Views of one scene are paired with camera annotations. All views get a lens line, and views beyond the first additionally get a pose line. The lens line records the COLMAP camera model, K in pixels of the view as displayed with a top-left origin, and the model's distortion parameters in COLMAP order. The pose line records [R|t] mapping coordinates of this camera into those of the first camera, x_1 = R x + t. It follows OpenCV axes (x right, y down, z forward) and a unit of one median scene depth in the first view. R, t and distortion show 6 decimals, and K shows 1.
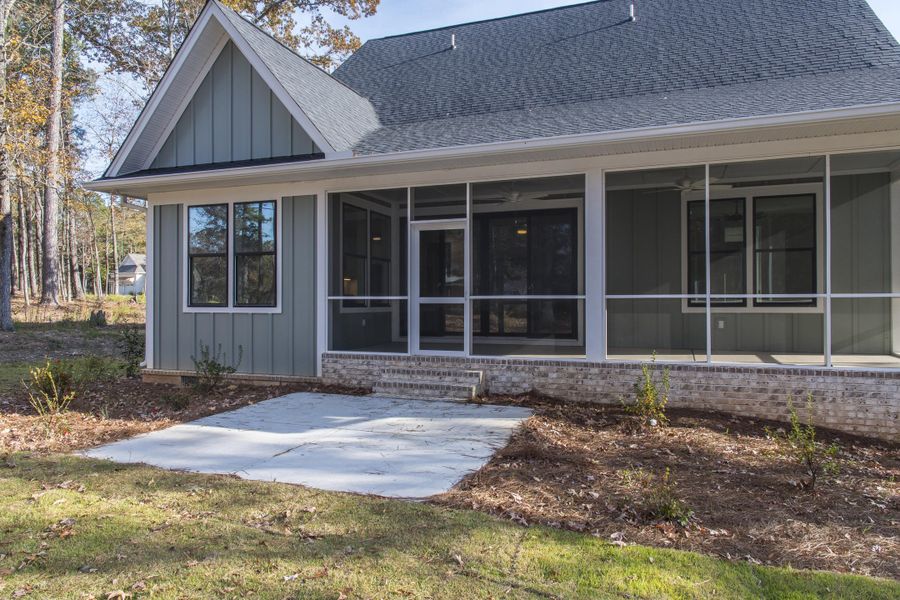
lens RADIAL K [[610.7, 0, 450.0], [0, 610.7, 300.0], [0, 0, 1]] dist [0.008646, 0.000527]
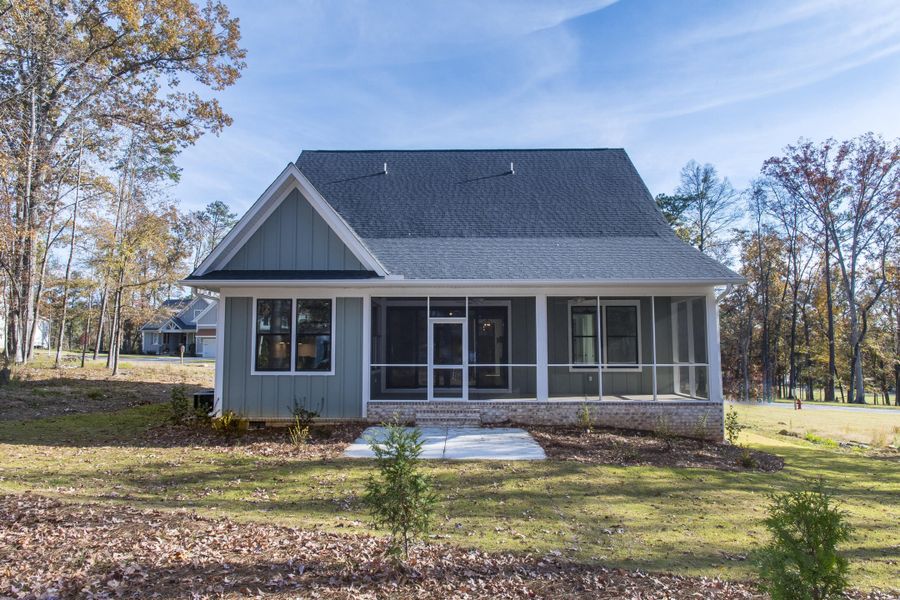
lens RADIAL K [[610.7, 0, 450.0], [0, 610.7, 300.0], [0, 0, 1]] dist [0.008646, 0.000527]
pose [[0.941680, 0.028294, 0.335318, -0.537832], [-0.002597, 0.997041, -0.076834, -0.049721], [-0.336500, 0.071482, 0.938967, -0.523499]]
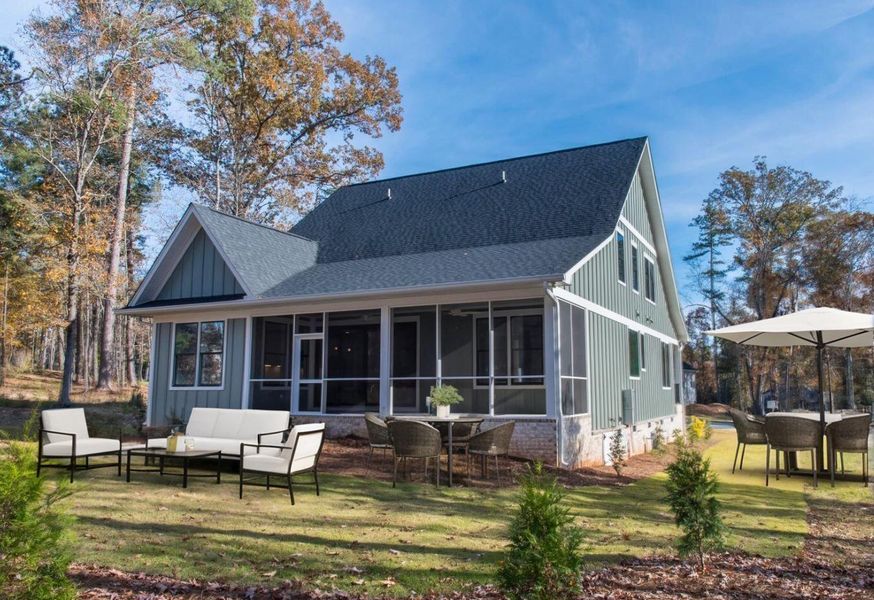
lens RADIAL K [[662.0, 0, 485.1], [0, 662.0, 310.0], [0, 0, 1]] dist [0.005027, 0.001051]
pose [[0.997265, -0.012384, -0.072868, 0.572966], [0.003843, 0.993217, -0.116208, 0.018346], [0.073813, 0.115611, 0.990548, -0.753940]]
